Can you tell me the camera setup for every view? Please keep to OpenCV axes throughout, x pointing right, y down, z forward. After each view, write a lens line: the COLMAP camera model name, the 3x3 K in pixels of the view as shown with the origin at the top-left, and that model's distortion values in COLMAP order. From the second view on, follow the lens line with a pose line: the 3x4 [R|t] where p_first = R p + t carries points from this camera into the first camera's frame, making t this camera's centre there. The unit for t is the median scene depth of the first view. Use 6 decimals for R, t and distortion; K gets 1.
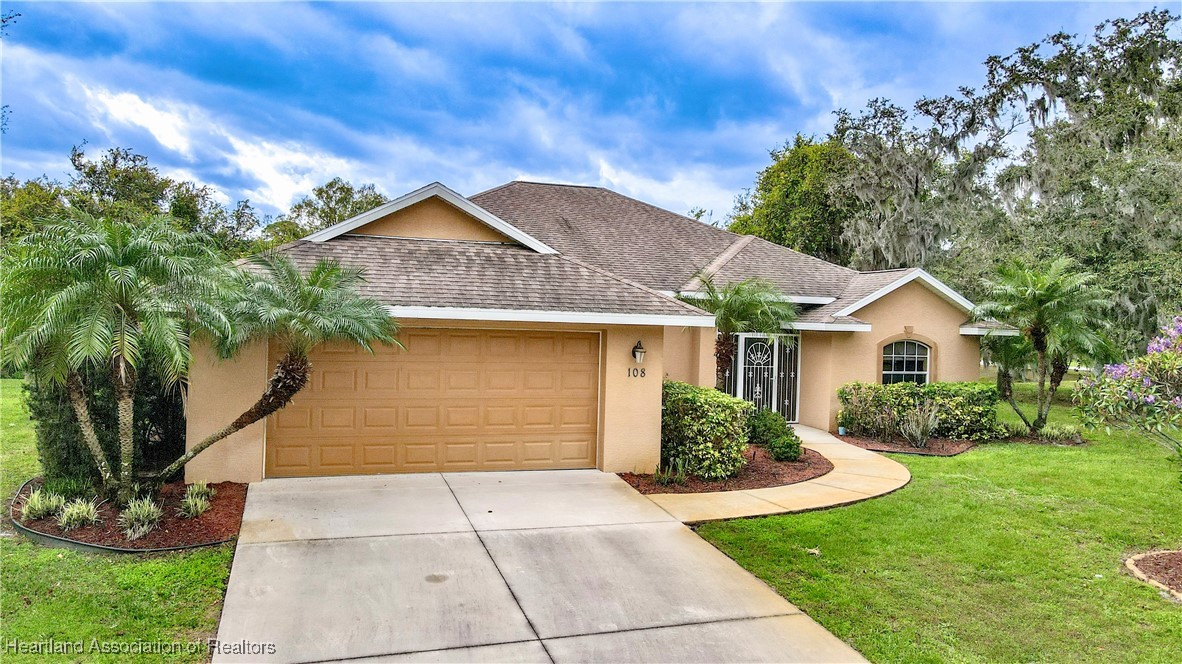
lens RADIAL K [[859.6, 0, 591.0], [0, 859.6, 332.0], [0, 0, 1]] dist [0.000248, -0.000305]
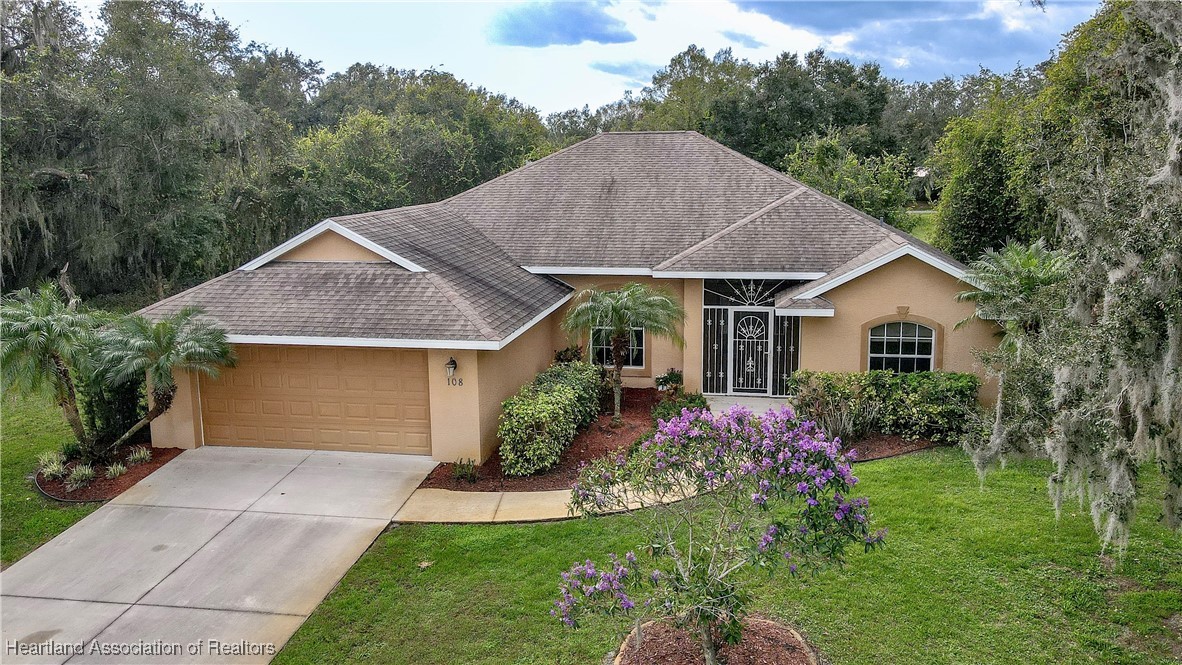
lens RADIAL K [[947.5, 0, 591.0], [0, 947.5, 332.5], [0, 0, 1]] dist [0.004594, 0.000131]
pose [[0.881179, 0.047692, -0.470372, 0.553215], [0.030193, 0.987191, 0.156658, -0.146308], [0.471818, -0.152245, 0.868452, -0.025568]]
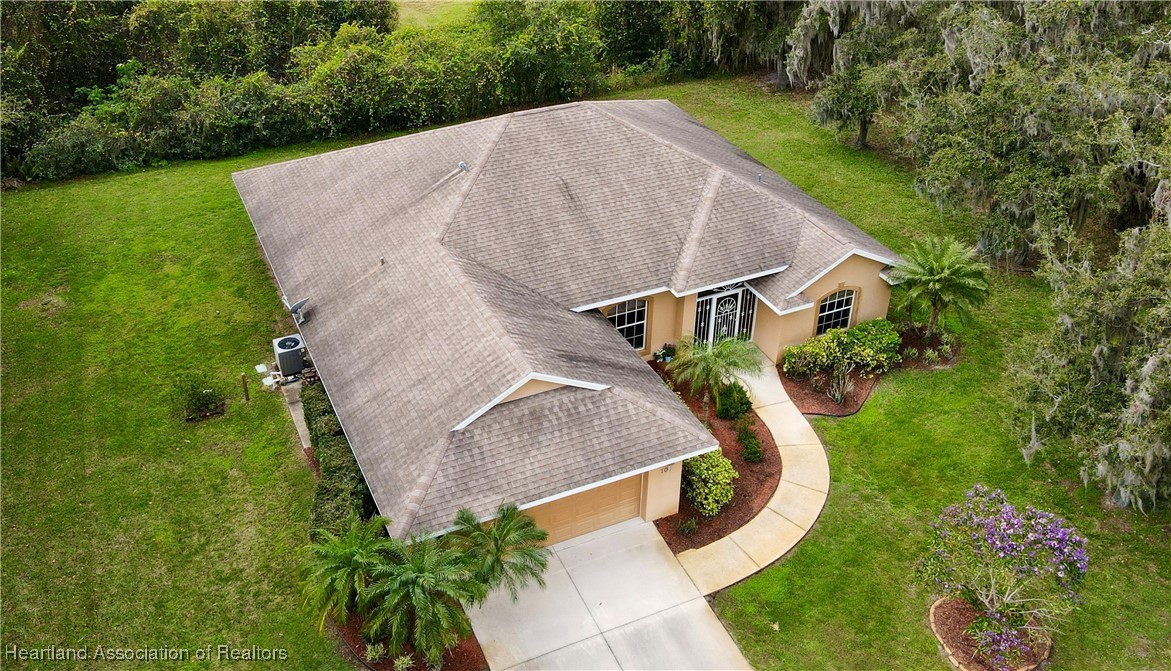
lens RADIAL K [[954.1, 0, 565.4], [0, 954.1, 333.5], [0, 0, 1]] dist [0.006617, 0.001931]
pose [[0.993715, -0.087322, 0.070043, -0.152686], [0.035977, 0.841632, 0.538851, -0.734611], [-0.106004, -0.532945, 0.839484, -0.205078]]
